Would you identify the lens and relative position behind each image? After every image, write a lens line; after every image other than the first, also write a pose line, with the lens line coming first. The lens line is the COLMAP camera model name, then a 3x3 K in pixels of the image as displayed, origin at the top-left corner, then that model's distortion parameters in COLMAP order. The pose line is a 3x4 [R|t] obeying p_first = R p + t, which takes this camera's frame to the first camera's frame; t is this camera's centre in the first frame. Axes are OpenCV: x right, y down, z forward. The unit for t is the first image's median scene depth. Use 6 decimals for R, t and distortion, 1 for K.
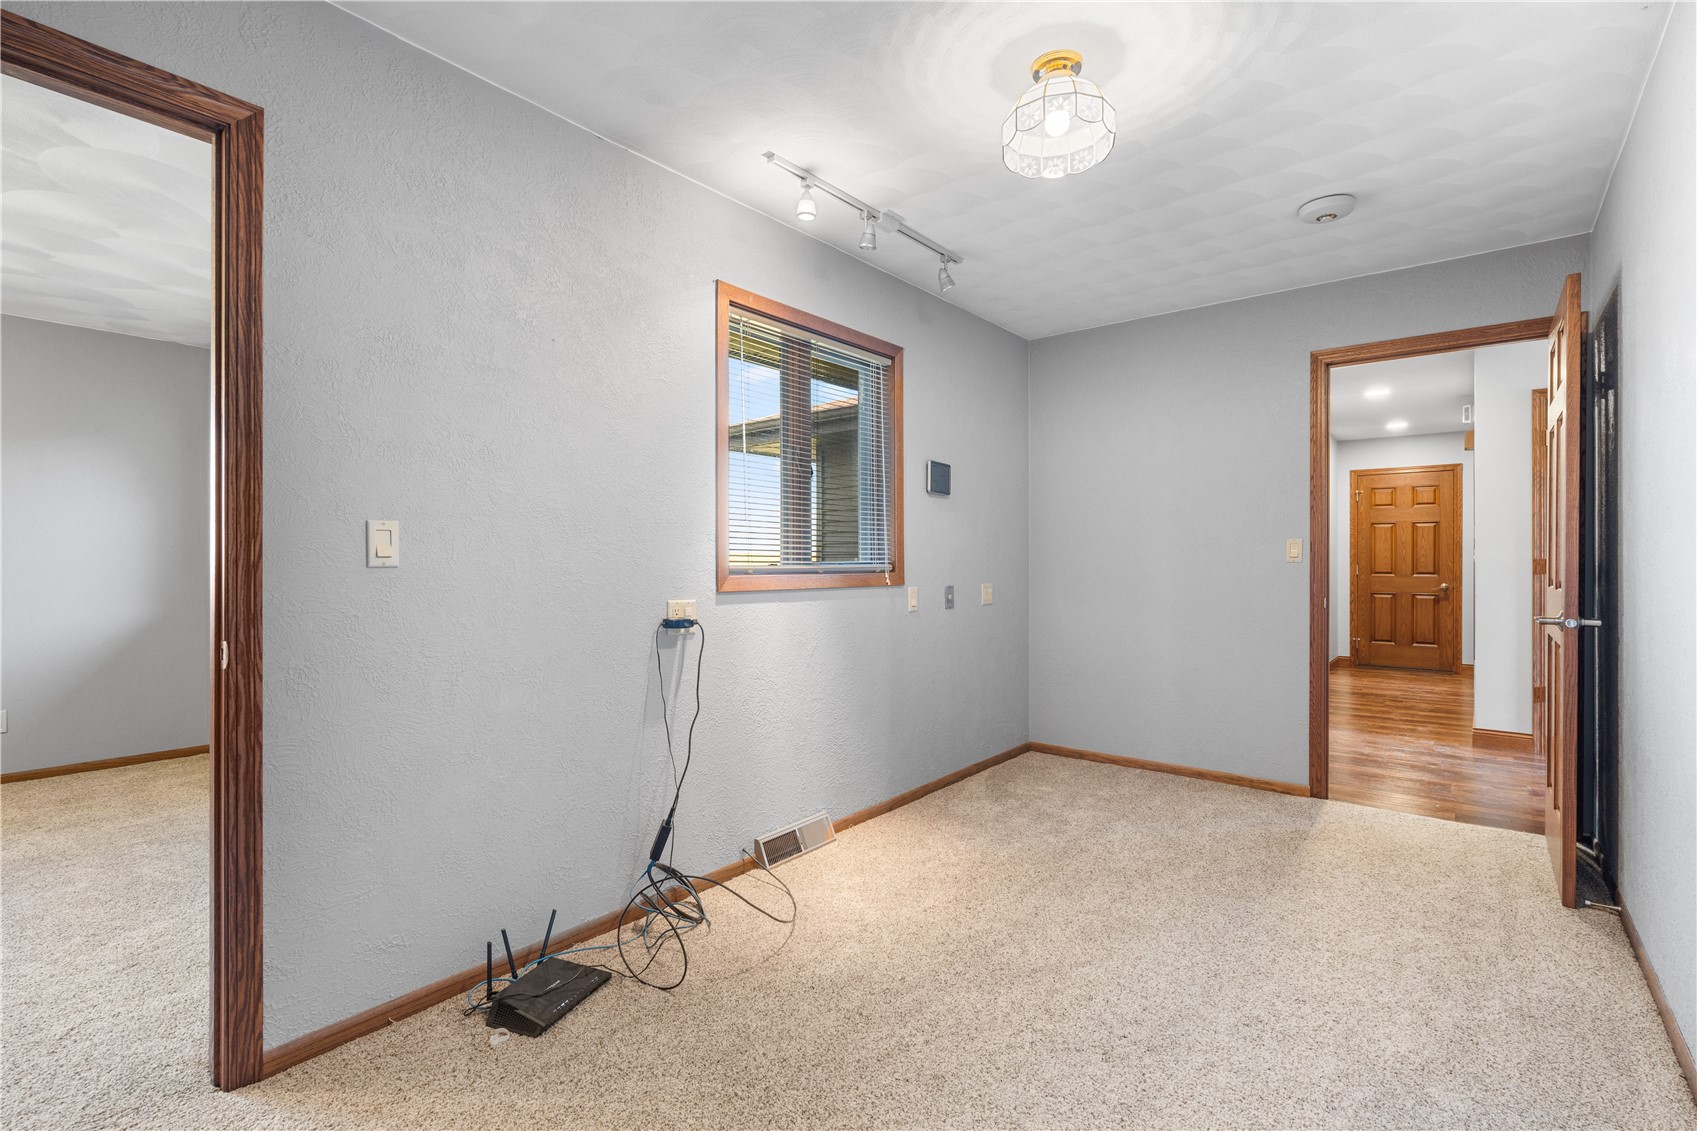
lens RADIAL K [[767.1, 0, 852.8], [0, 767.1, 563.2], [0, 0, 1]] dist [-0.004834, 0.002149]
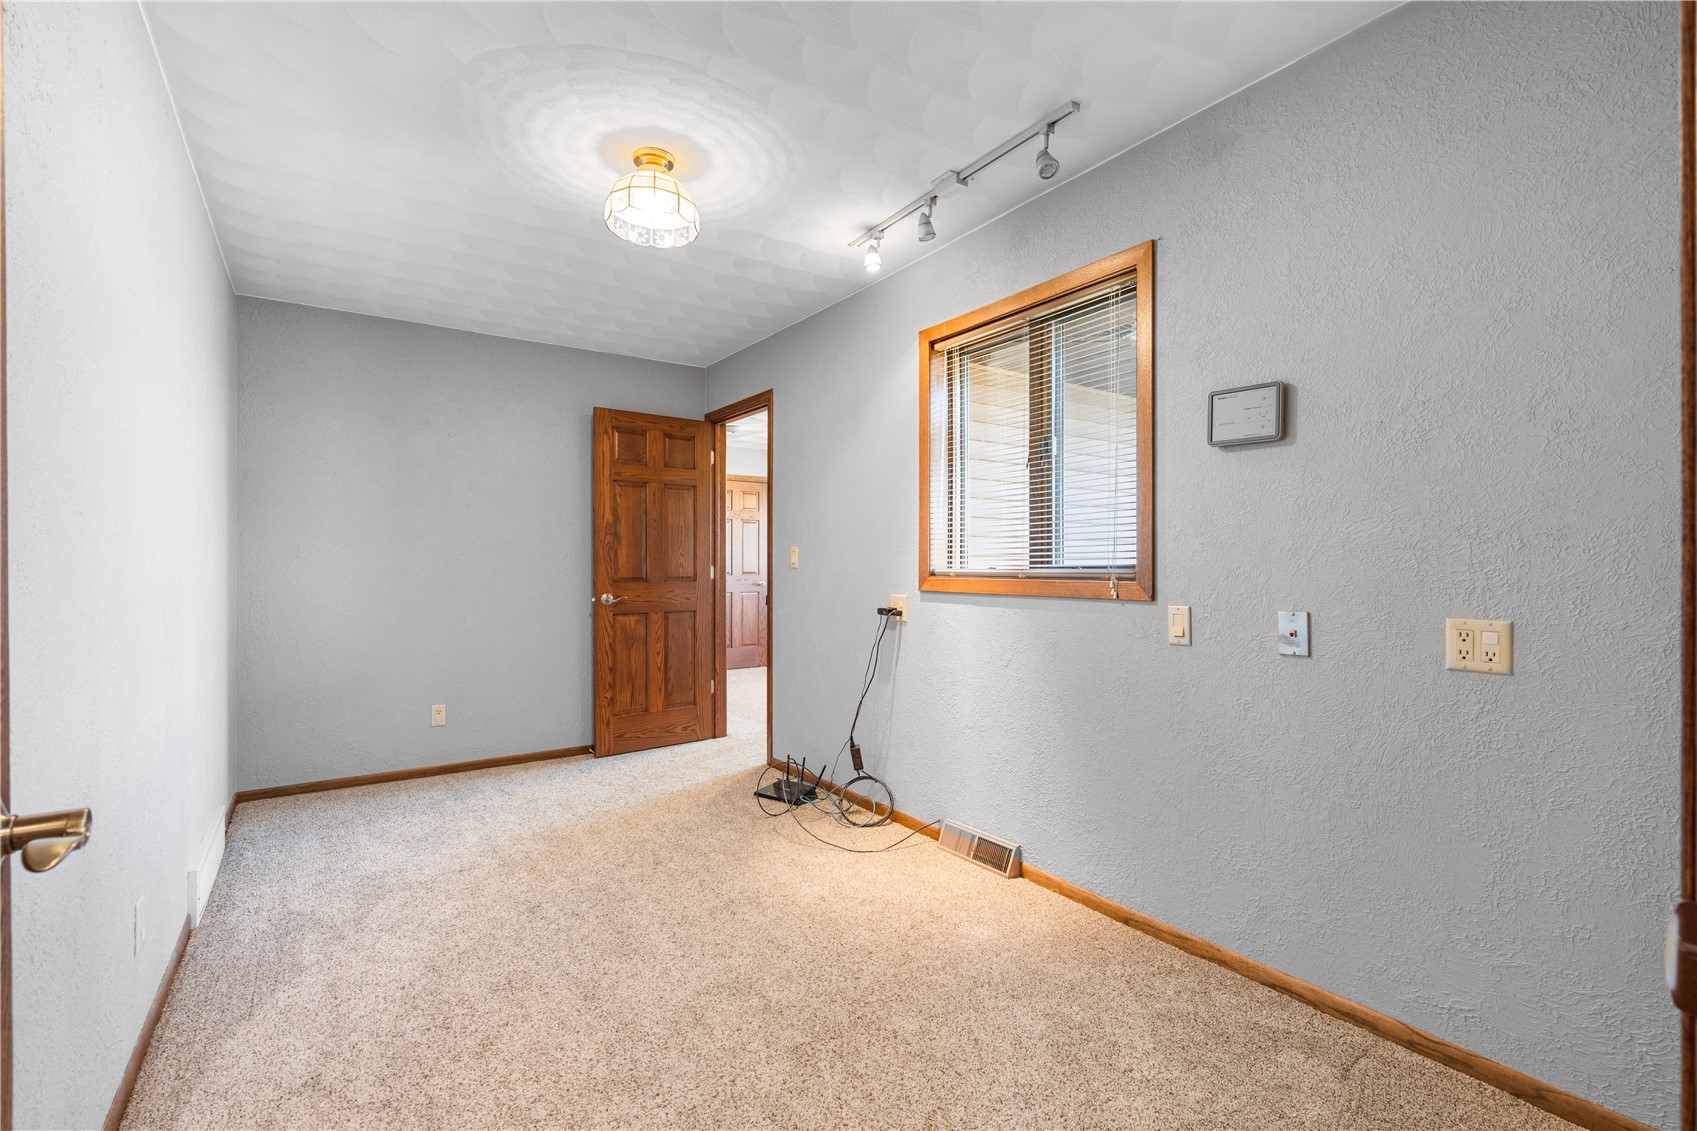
lens RADIAL K [[767.1, 0, 852.9], [0, 767.1, 566.9], [0, 0, 1]] dist [-0.004834, 0.002149]
pose [[-0.281085, 0.002284, -0.959680, 1.040276], [-0.000360, 0.999997, 0.002485, -0.002657], [0.959683, 0.001044, -0.281083, 1.272924]]
